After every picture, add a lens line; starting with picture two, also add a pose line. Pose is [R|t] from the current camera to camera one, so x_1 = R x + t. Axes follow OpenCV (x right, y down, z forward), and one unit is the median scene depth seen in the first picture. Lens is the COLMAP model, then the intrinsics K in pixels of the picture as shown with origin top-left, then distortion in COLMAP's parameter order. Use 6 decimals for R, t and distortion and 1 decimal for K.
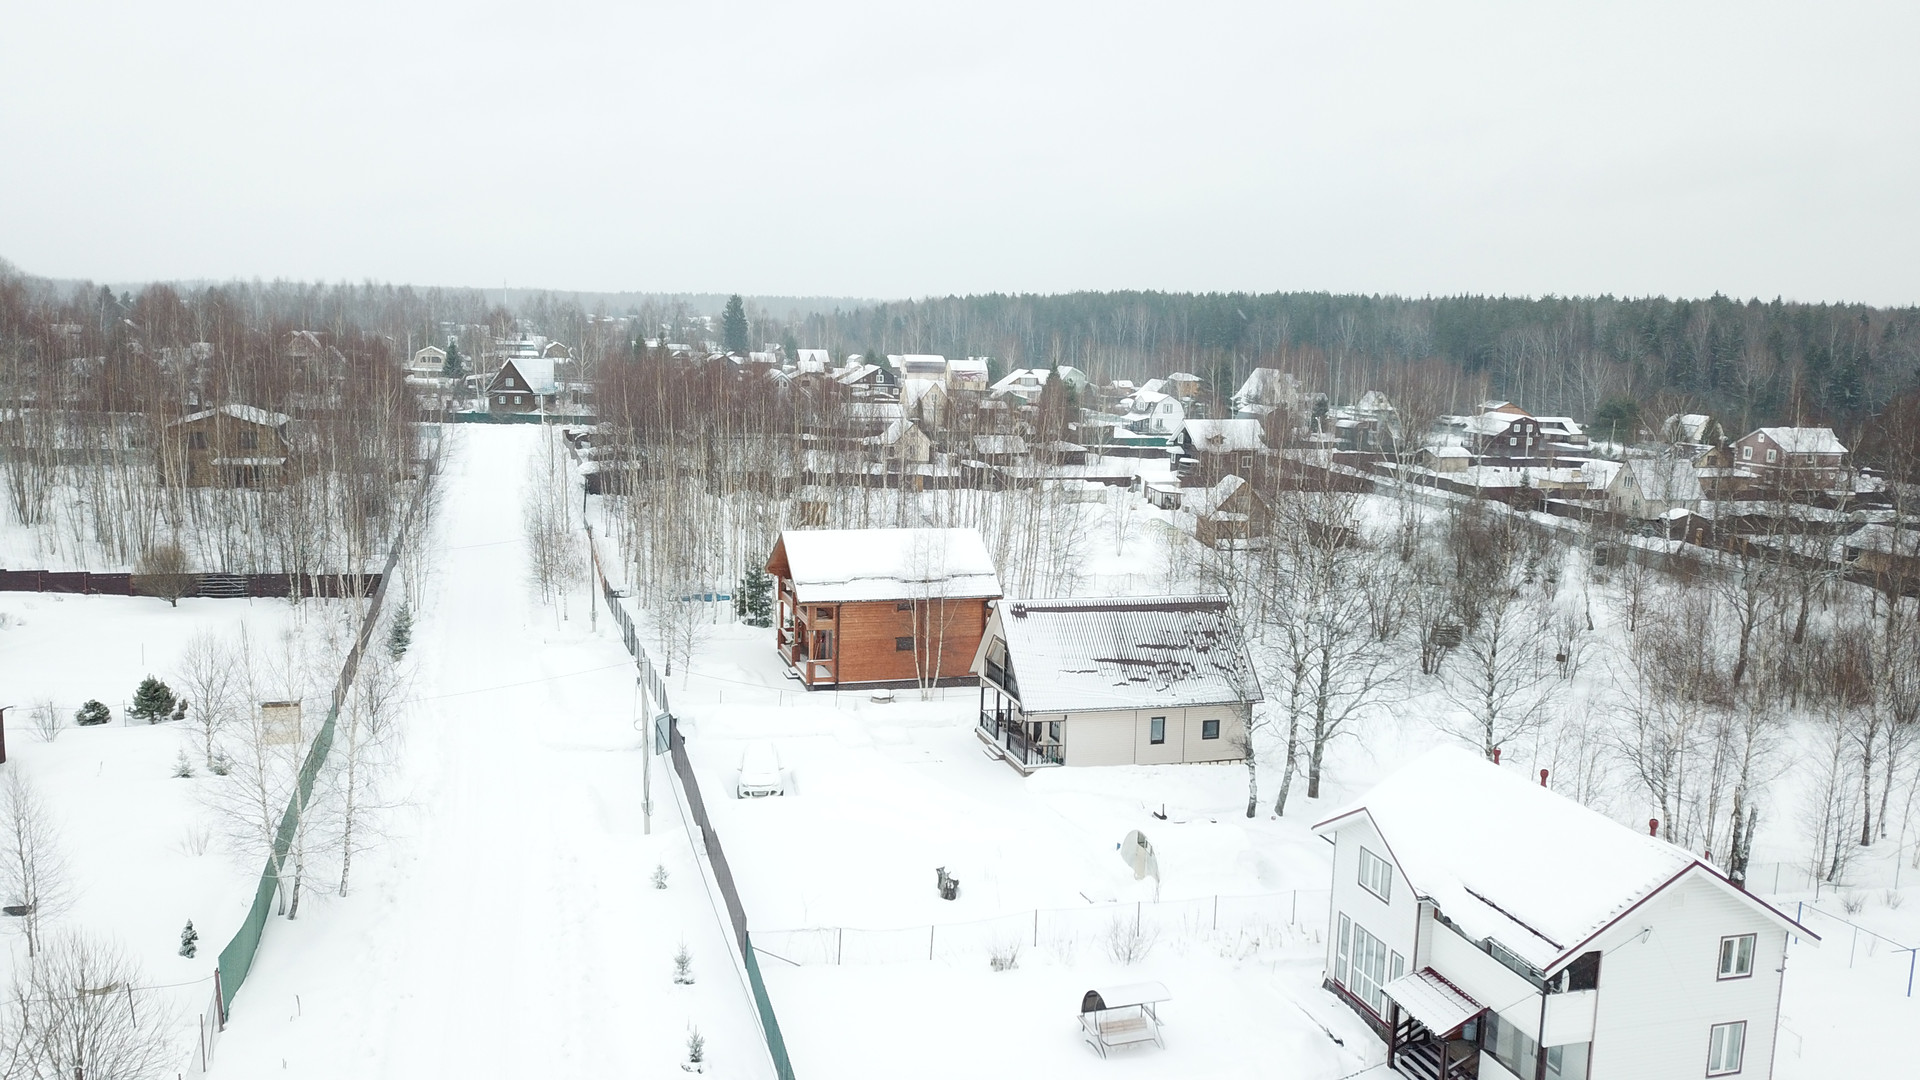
lens RADIAL K [[1456.8, 0, 942.2], [0, 1456.8, 535.1], [0, 0, 1]] dist [0.056859, -0.062366]
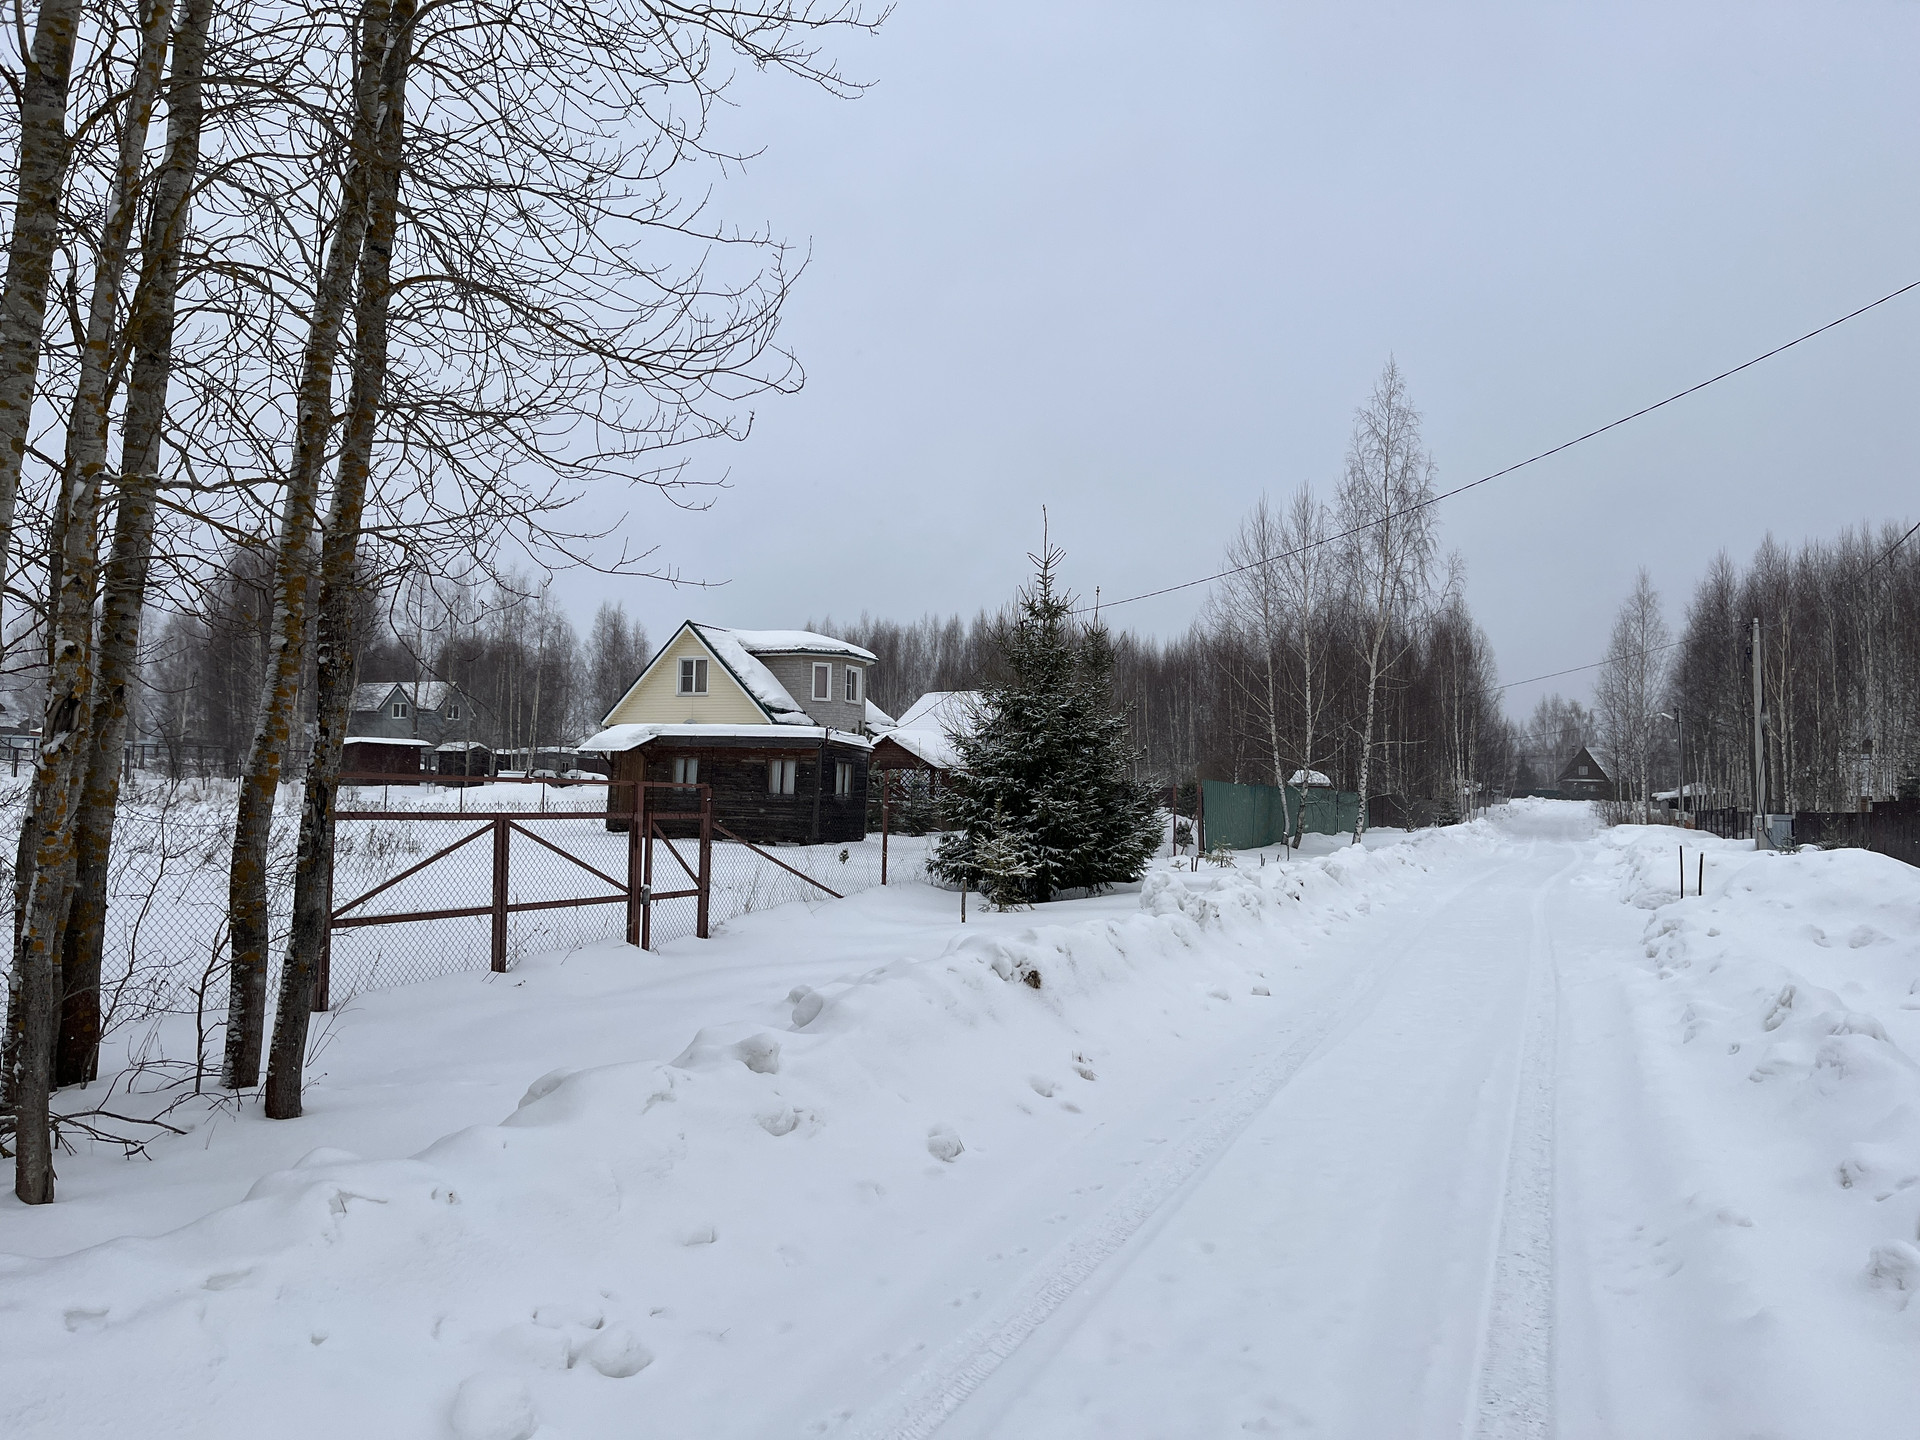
lens RADIAL K [[1442.7, 0, 970.0], [0, 1442.7, 745.1], [0, 0, 1]] dist [0.070805, -0.096213]
pose [[0.775279, -0.047388, -0.629839, -0.033533], [-0.092632, 0.977869, -0.187595, 0.221495], [0.624789, 0.203782, 0.753732, 0.139301]]
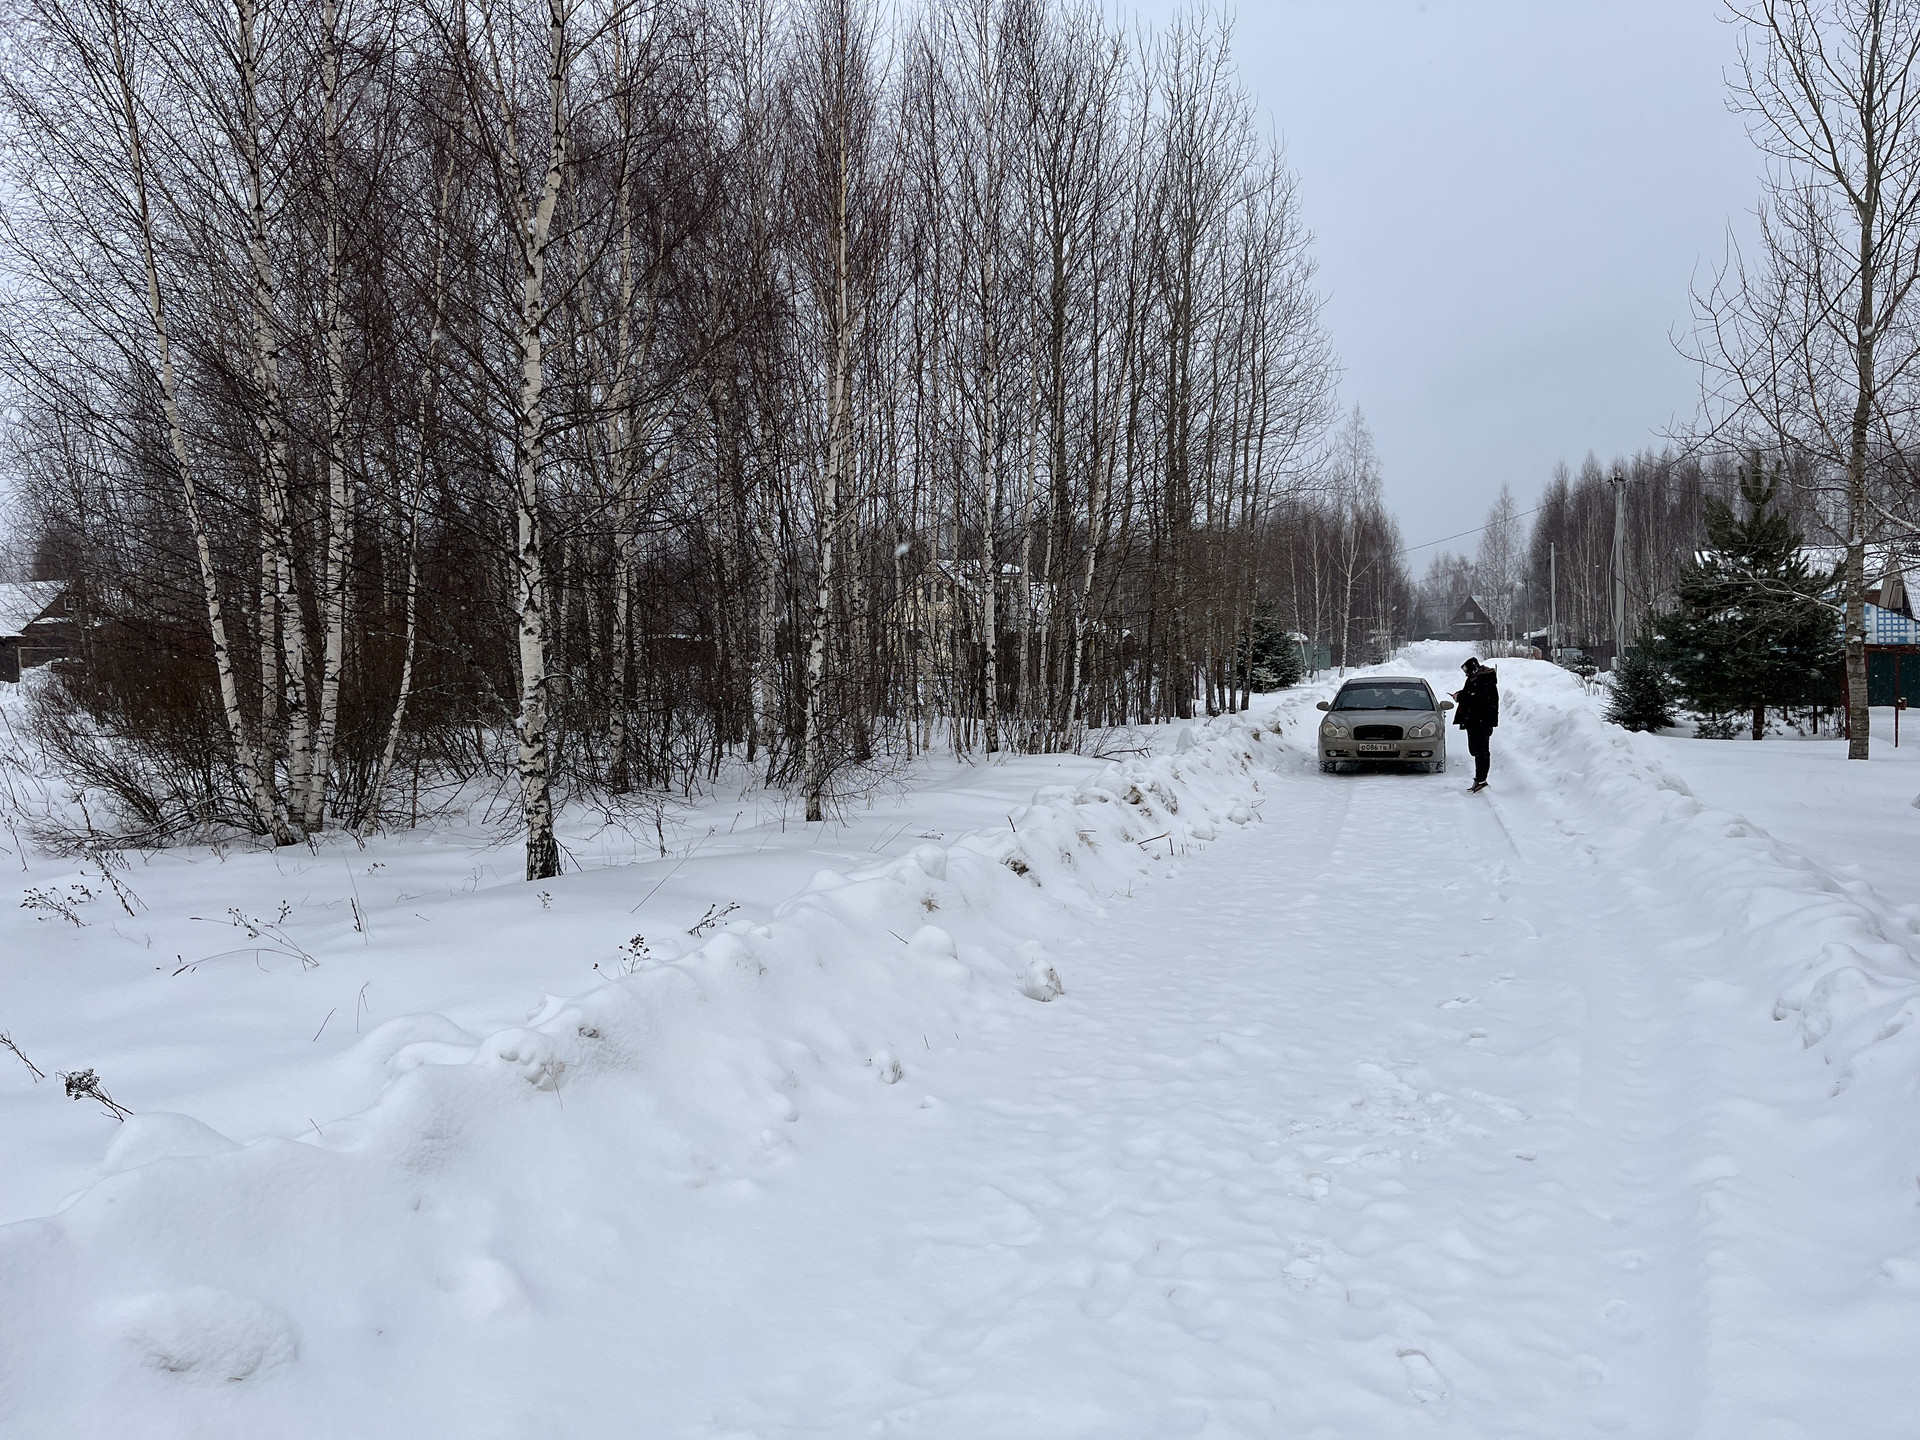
lens RADIAL K [[1442.7, 0, 956.2], [0, 1442.7, 723.2], [0, 0, 1]] dist [0.070805, -0.096213]
pose [[0.808126, -0.030638, -0.588213, 0.096290], [-0.043725, 0.992770, -0.111782, 0.293684], [0.587385, 0.116054, 0.800943, -0.274207]]
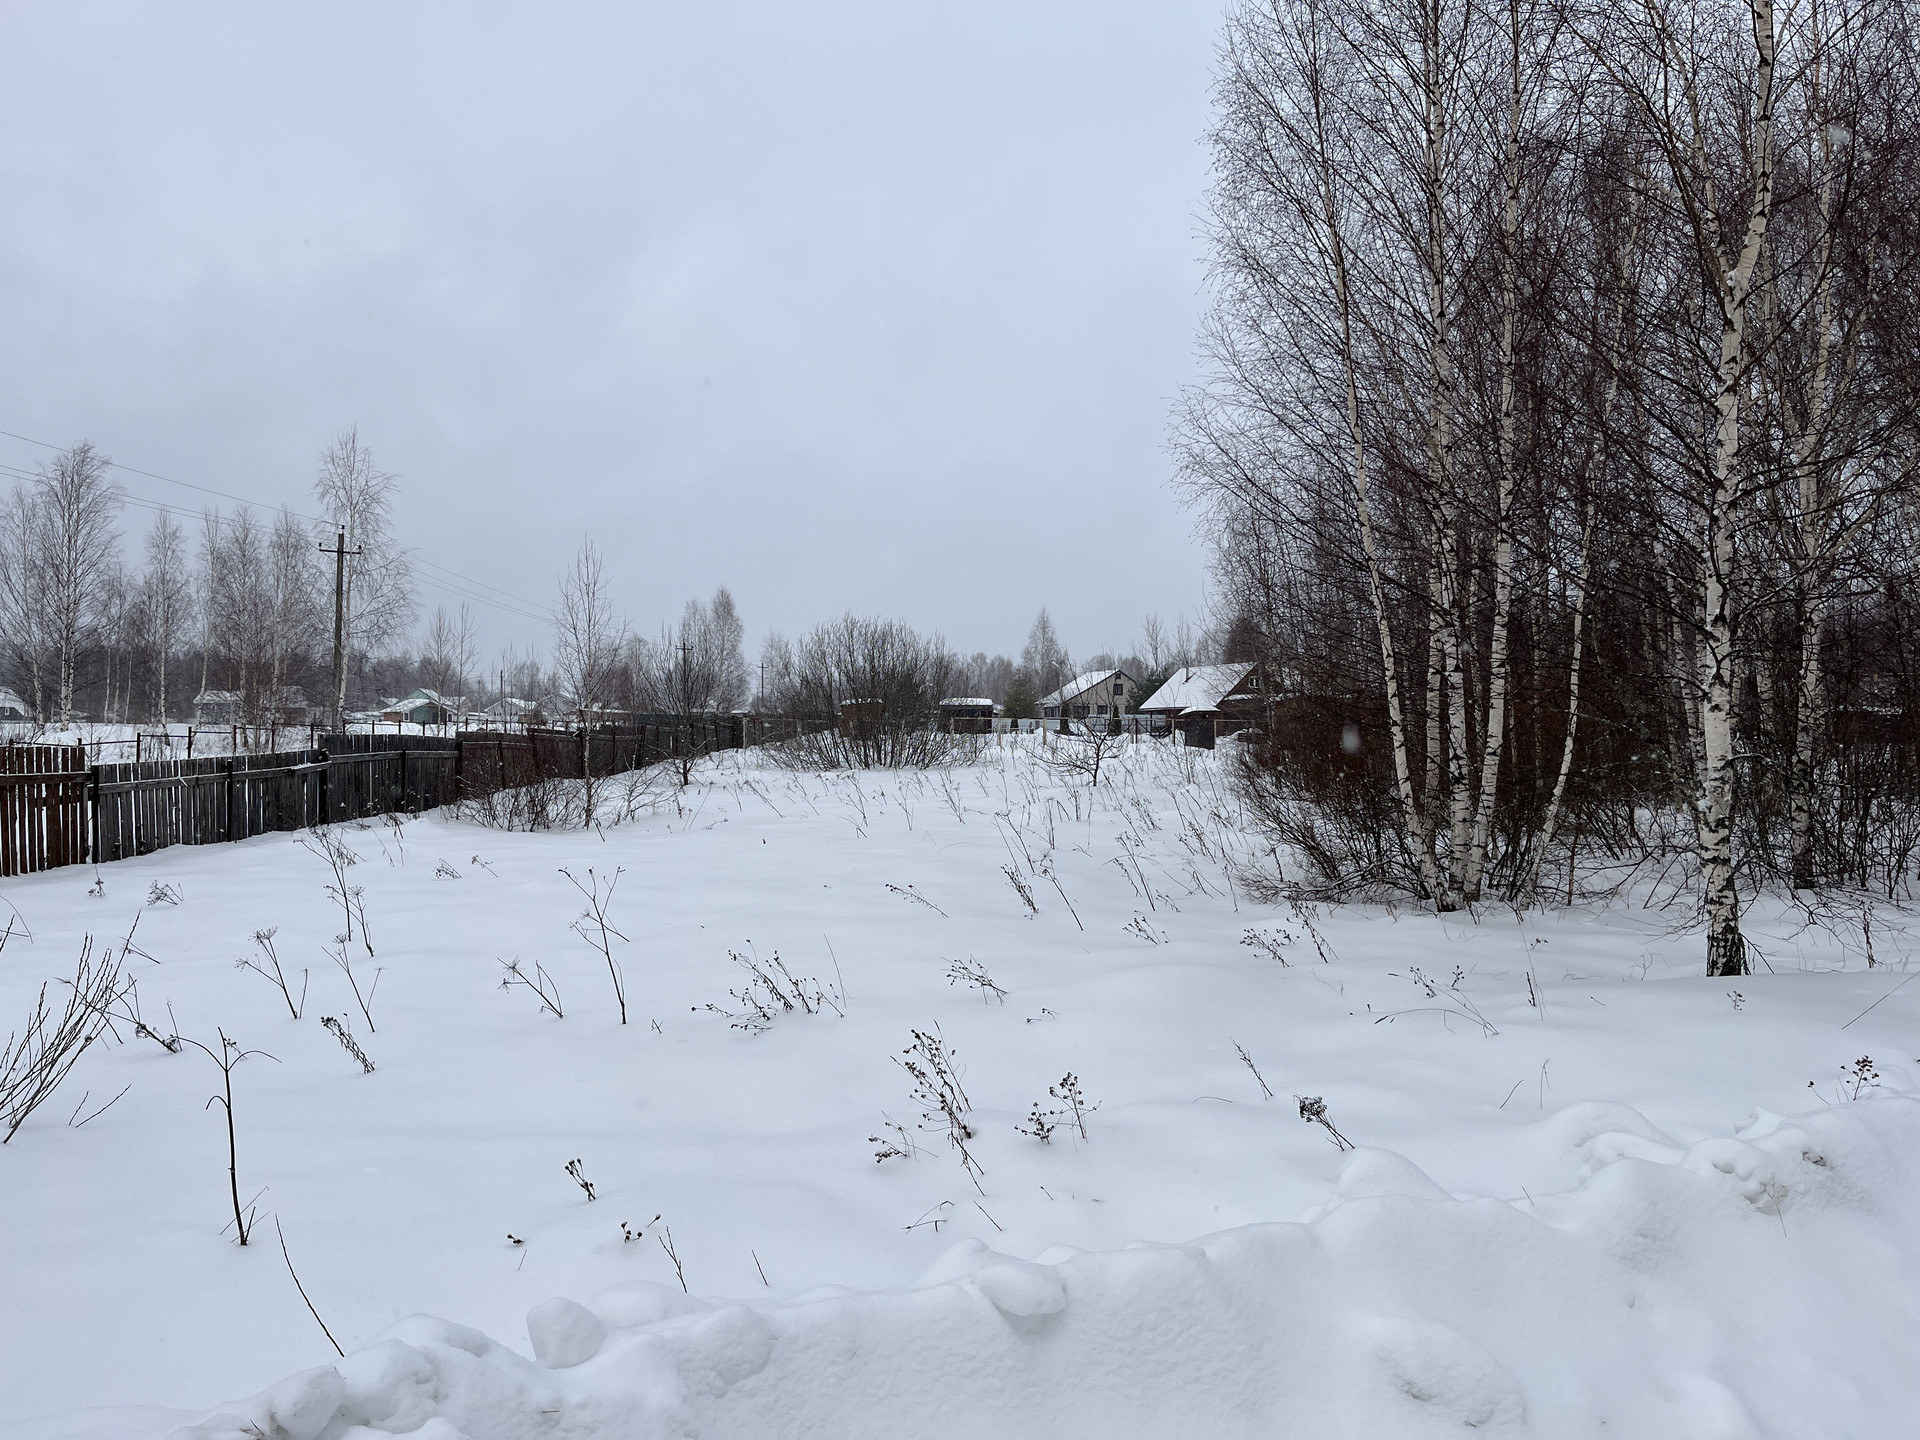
lens RADIAL K [[1442.7, 0, 960.2], [0, 1442.7, 725.3], [0, 0, 1]] dist [0.070805, -0.096213]
pose [[0.201922, -0.055058, -0.977853, 0.095581], [-0.147225, 0.985368, -0.085882, 0.293842], [0.968273, 0.161306, 0.190862, -0.277363]]
